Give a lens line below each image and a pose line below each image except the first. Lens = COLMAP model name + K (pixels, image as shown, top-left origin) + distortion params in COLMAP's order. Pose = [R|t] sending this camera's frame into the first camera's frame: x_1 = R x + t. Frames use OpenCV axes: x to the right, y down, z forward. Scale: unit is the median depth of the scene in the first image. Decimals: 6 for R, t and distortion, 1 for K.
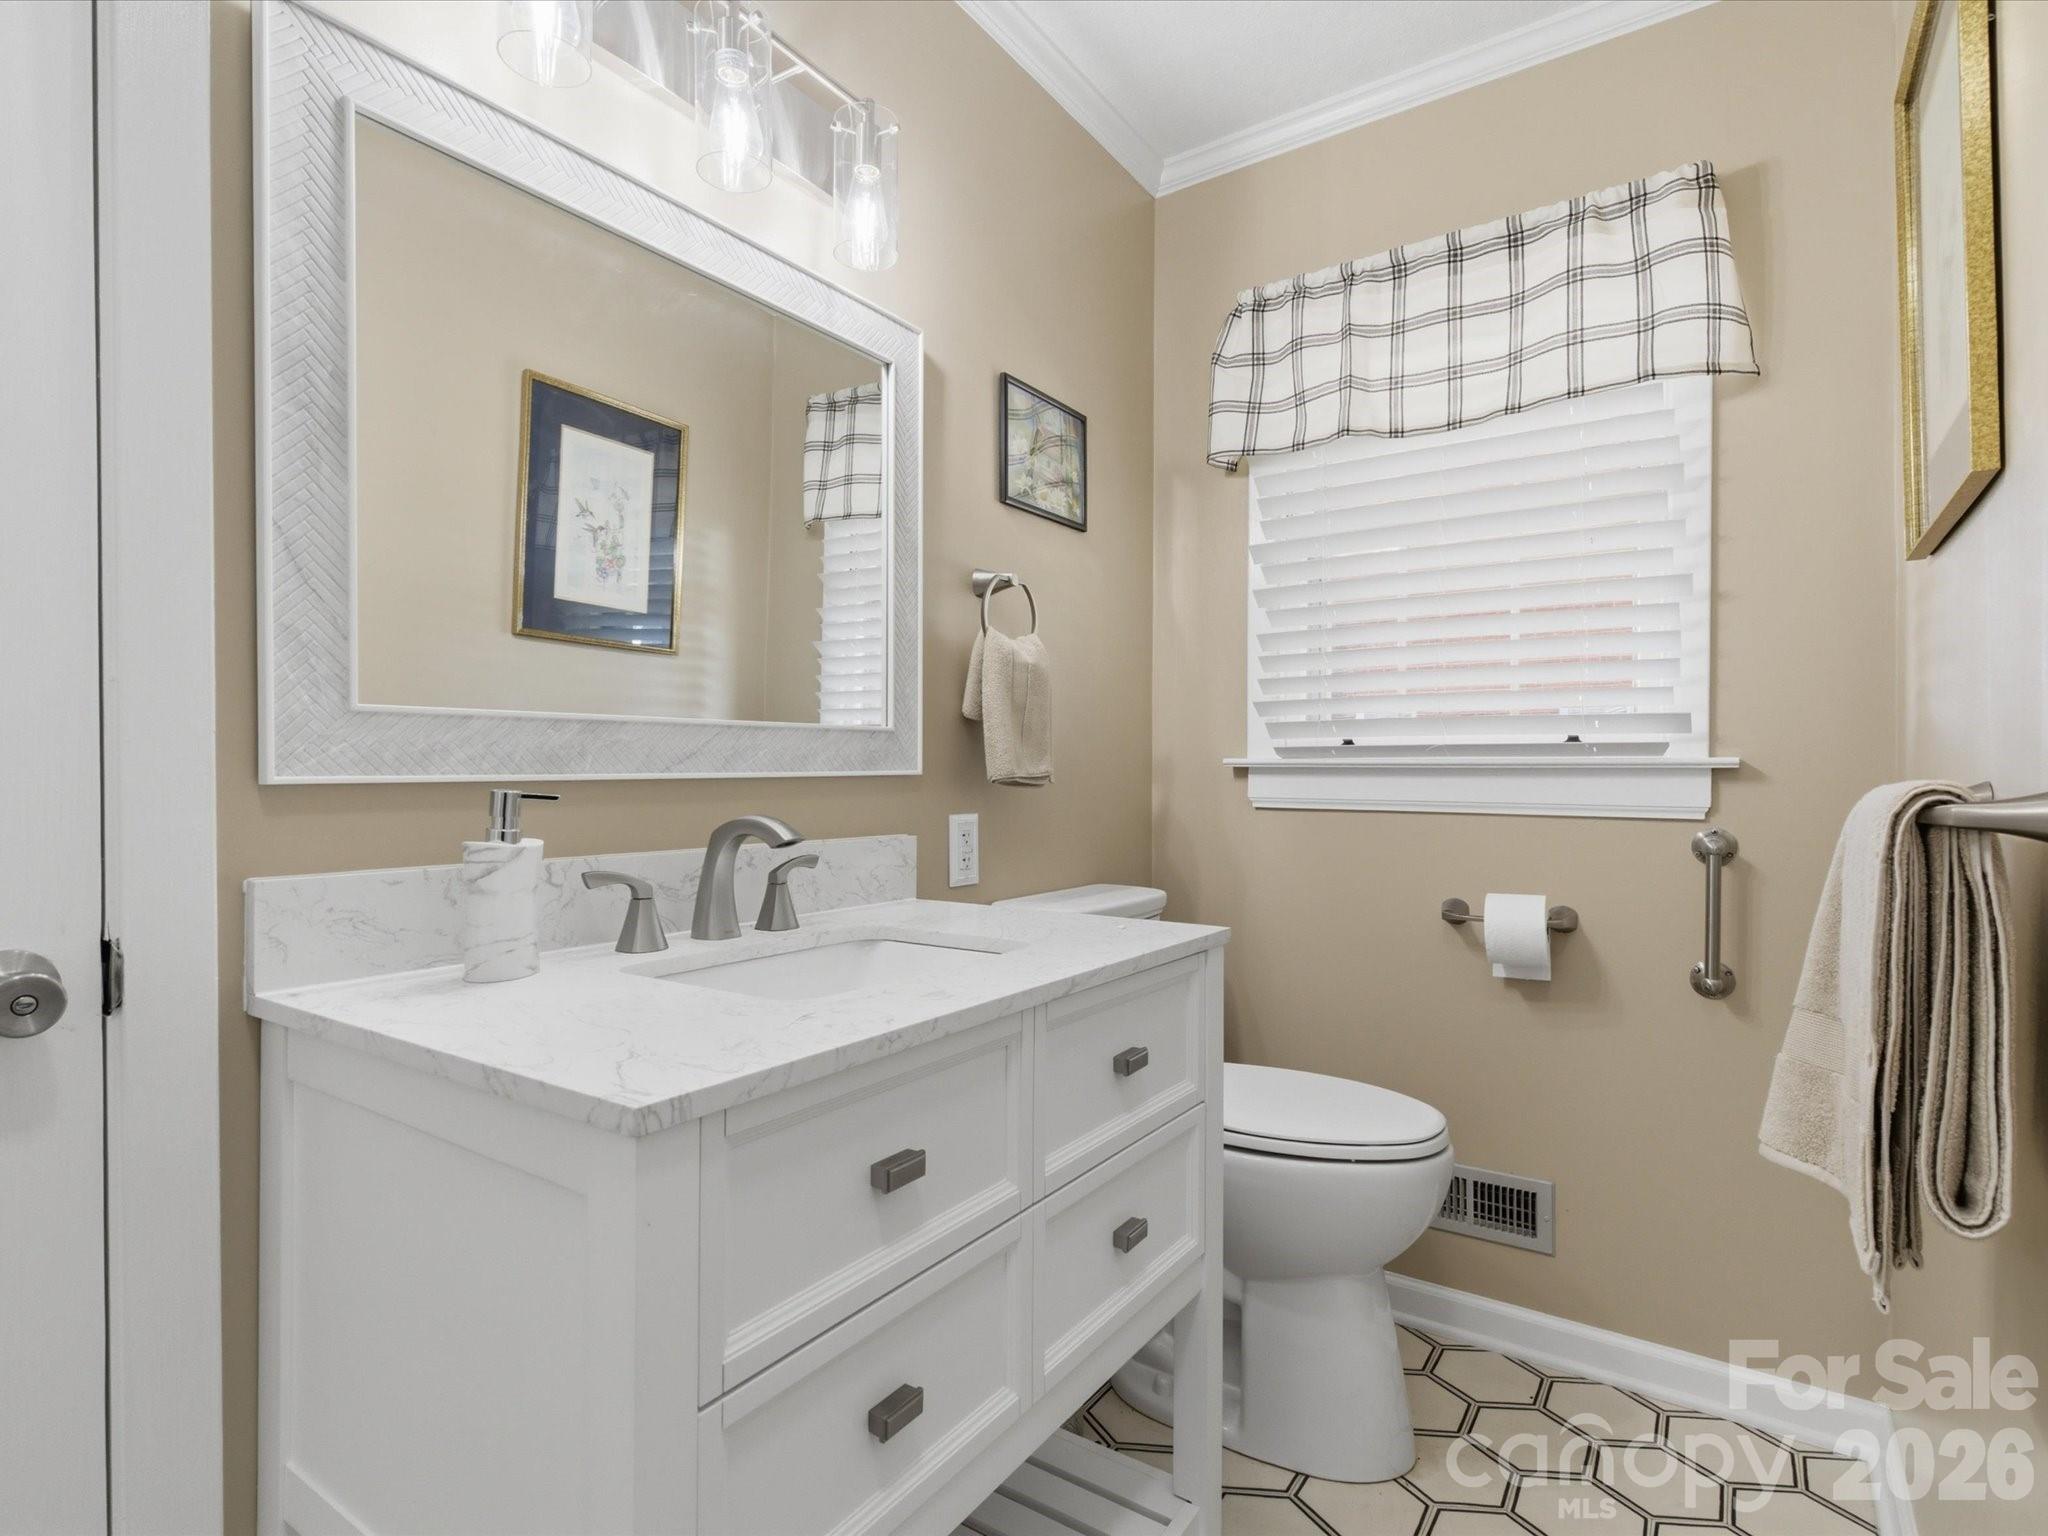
lens RADIAL K [[1035.4, 0, 1023.8], [0, 1035.4, 774.3], [0, 0, 1]] dist [0.005696, -0.004635]
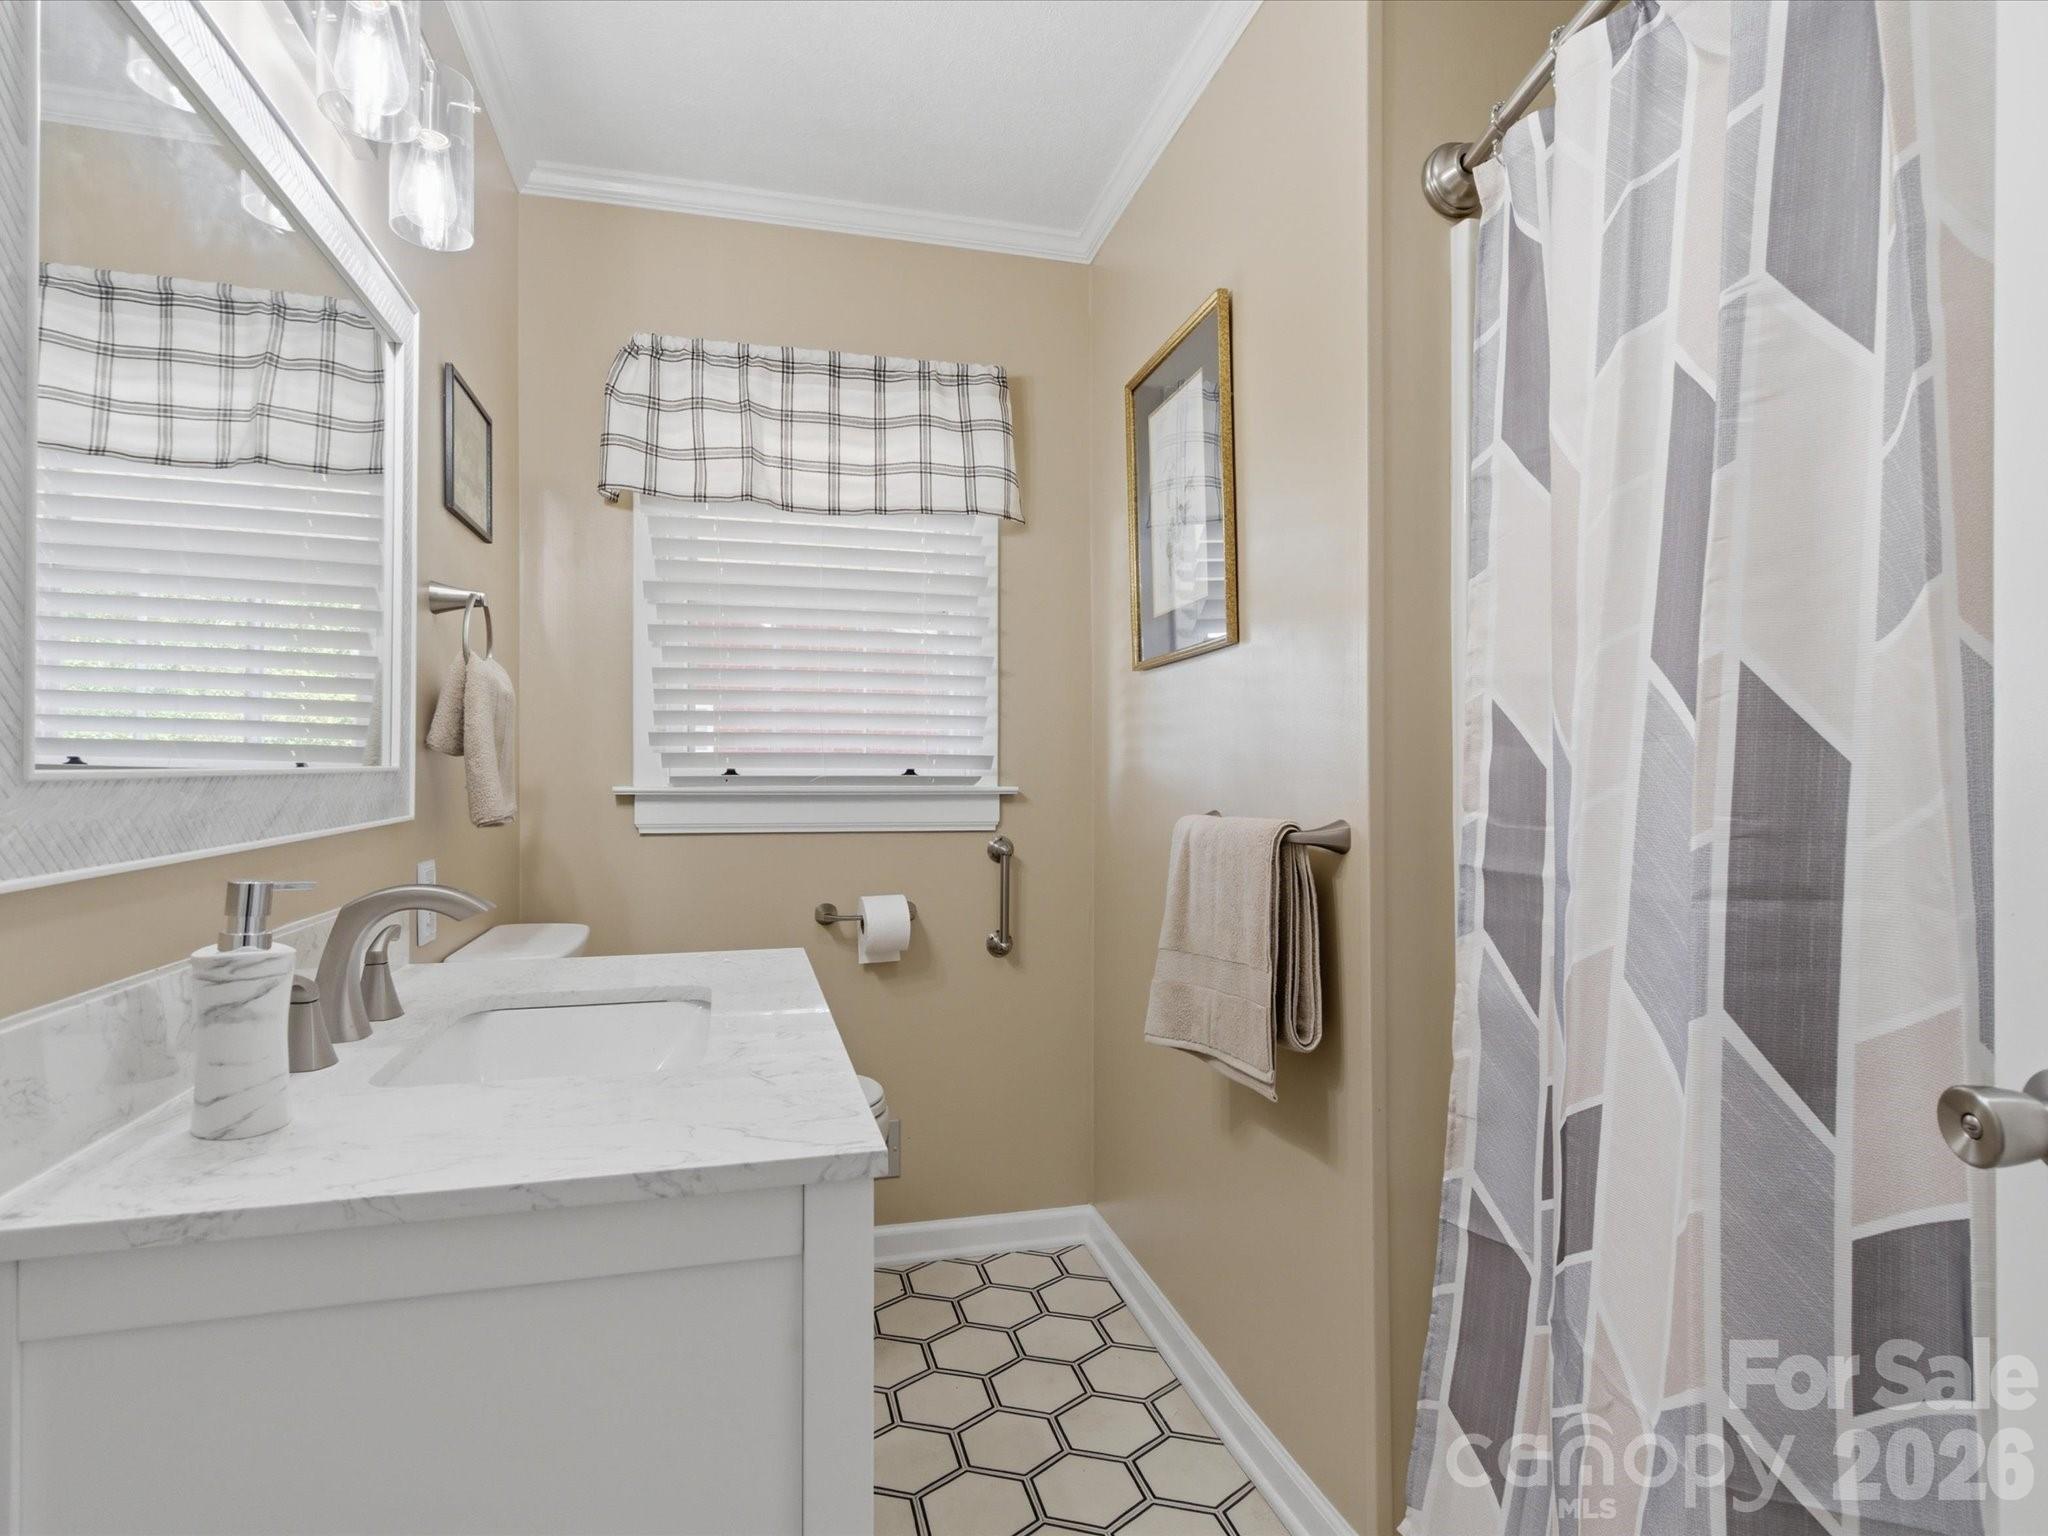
lens RADIAL K [[1035.4, 0, 1038.5], [0, 1035.4, 771.1], [0, 0, 1]] dist [0.005696, -0.004635]
pose [[0.657123, 0.001388, 0.753782, -0.354114], [0.001569, 0.999994, -0.003210, -0.031778], [-0.753782, 0.003292, 0.657117, 0.030341]]
